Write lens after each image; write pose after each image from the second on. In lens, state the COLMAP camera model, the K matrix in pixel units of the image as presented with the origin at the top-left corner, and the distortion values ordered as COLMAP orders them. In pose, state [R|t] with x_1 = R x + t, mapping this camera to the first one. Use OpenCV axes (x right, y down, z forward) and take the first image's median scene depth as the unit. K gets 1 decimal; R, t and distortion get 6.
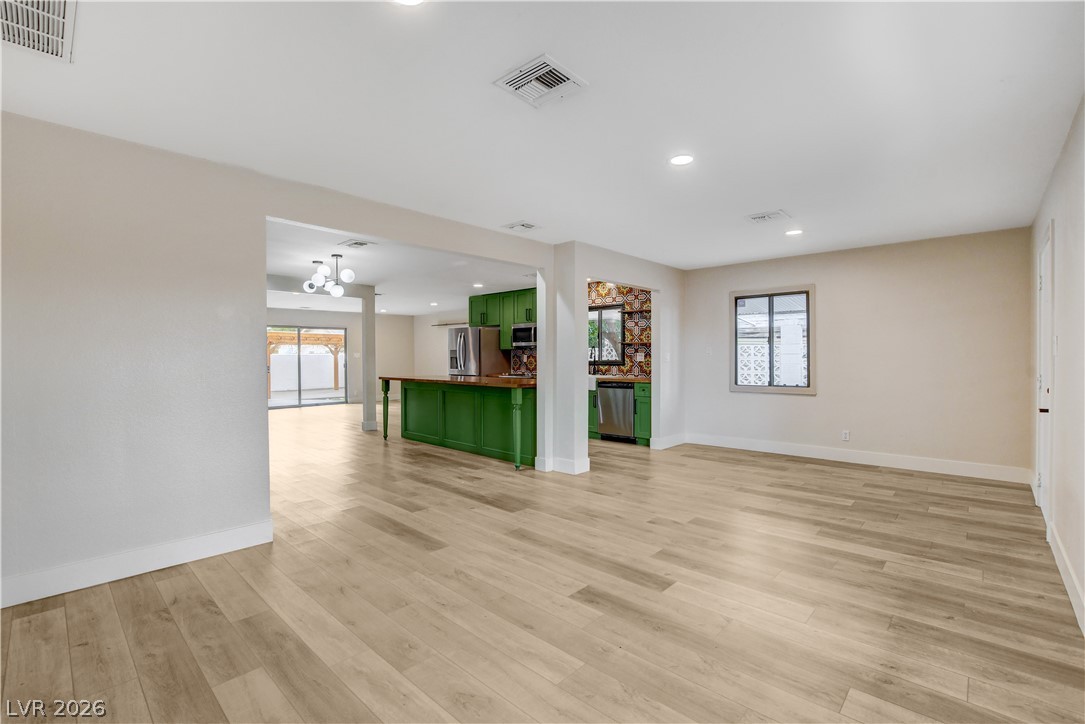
lens RADIAL K [[483.9, 0, 541.6], [0, 483.9, 356.6], [0, 0, 1]] dist [-0.030056, 0.000908]
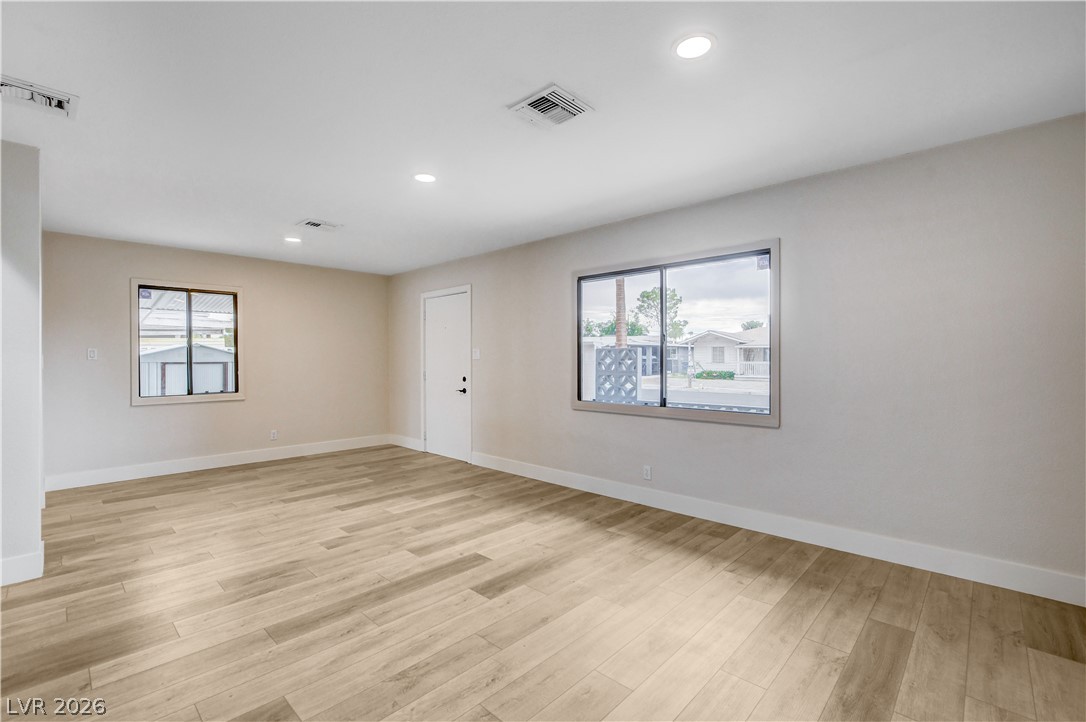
lens RADIAL K [[486.3, 0, 538.2], [0, 486.3, 359.5], [0, 0, 1]] dist [-0.019968, 0.001817]
pose [[0.007479, 0.002556, 0.999969, -0.602868], [0.002160, 0.999994, -0.002573, 0.002527], [-0.999970, 0.002179, 0.007474, 0.564885]]
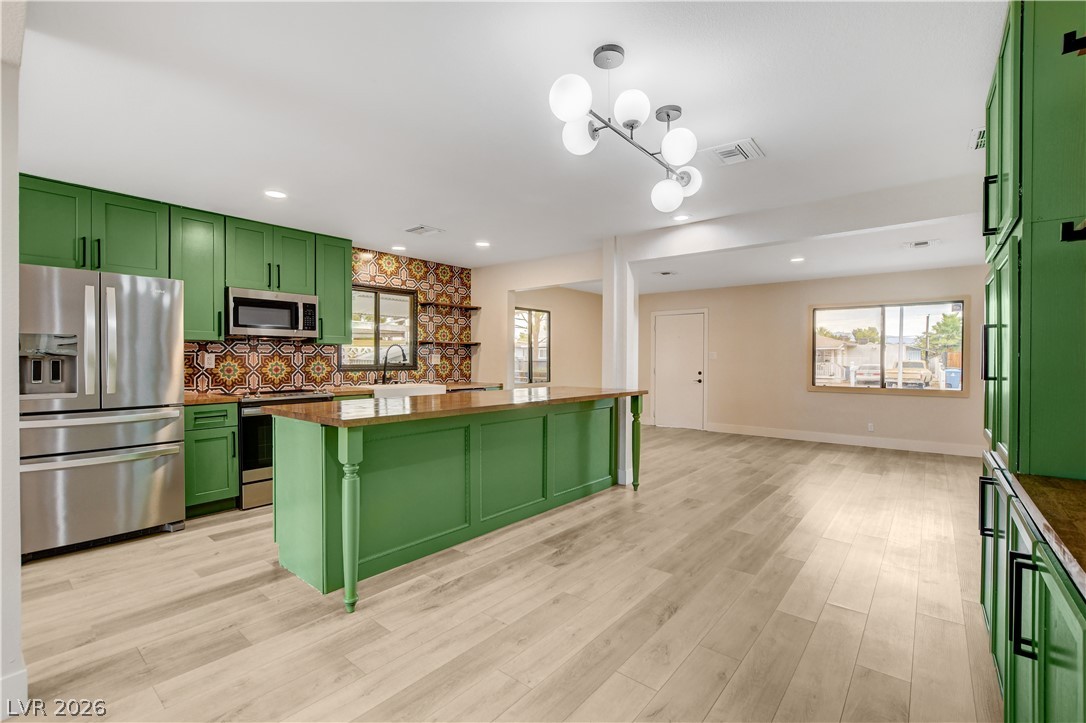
lens RADIAL K [[486.3, 0, 538.2], [0, 486.3, 360.0], [0, 0, 1]] dist [-0.019968, 0.001817]
pose [[-0.062379, -0.000828, 0.998052, -1.217867], [-0.003869, 0.999992, 0.000588, 0.002067], [-0.998045, -0.003824, -0.062381, 1.646101]]
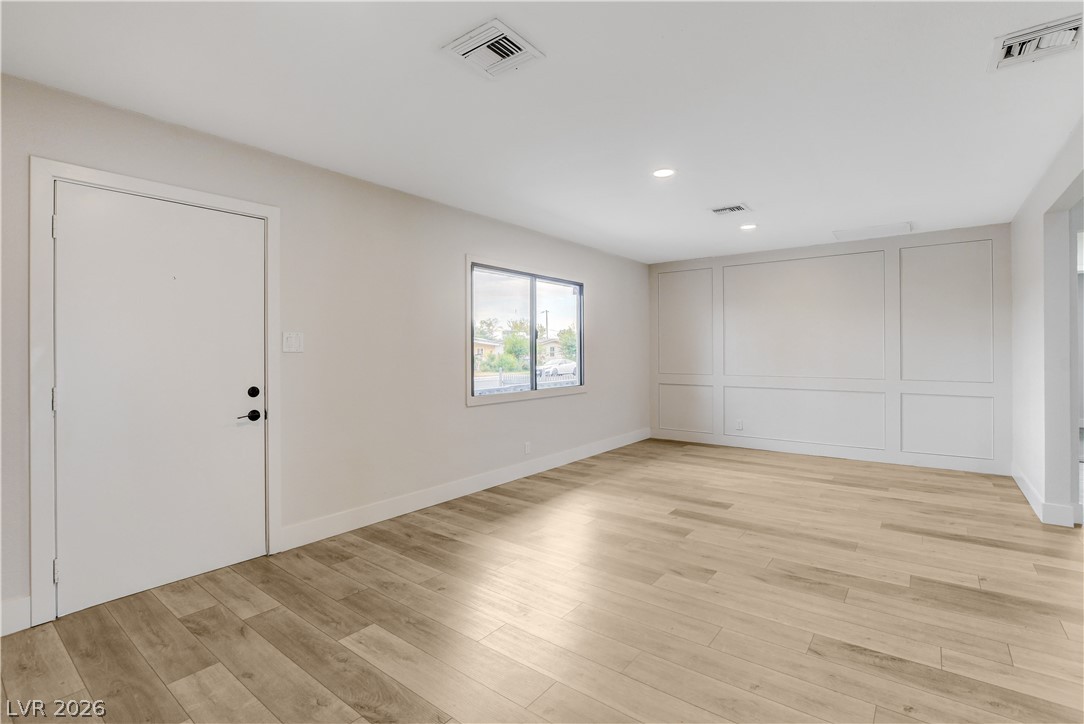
lens RADIAL K [[492.9, 0, 566.3], [0, 492.9, 352.3], [0, 0, 1]] dist [-0.033271, 0.000088]
pose [[-0.992317, 0.009574, -0.123348, 0.495371], [0.009499, 0.999954, 0.001194, 0.002117], [0.123354, 0.000013, -0.992363, 1.583720]]
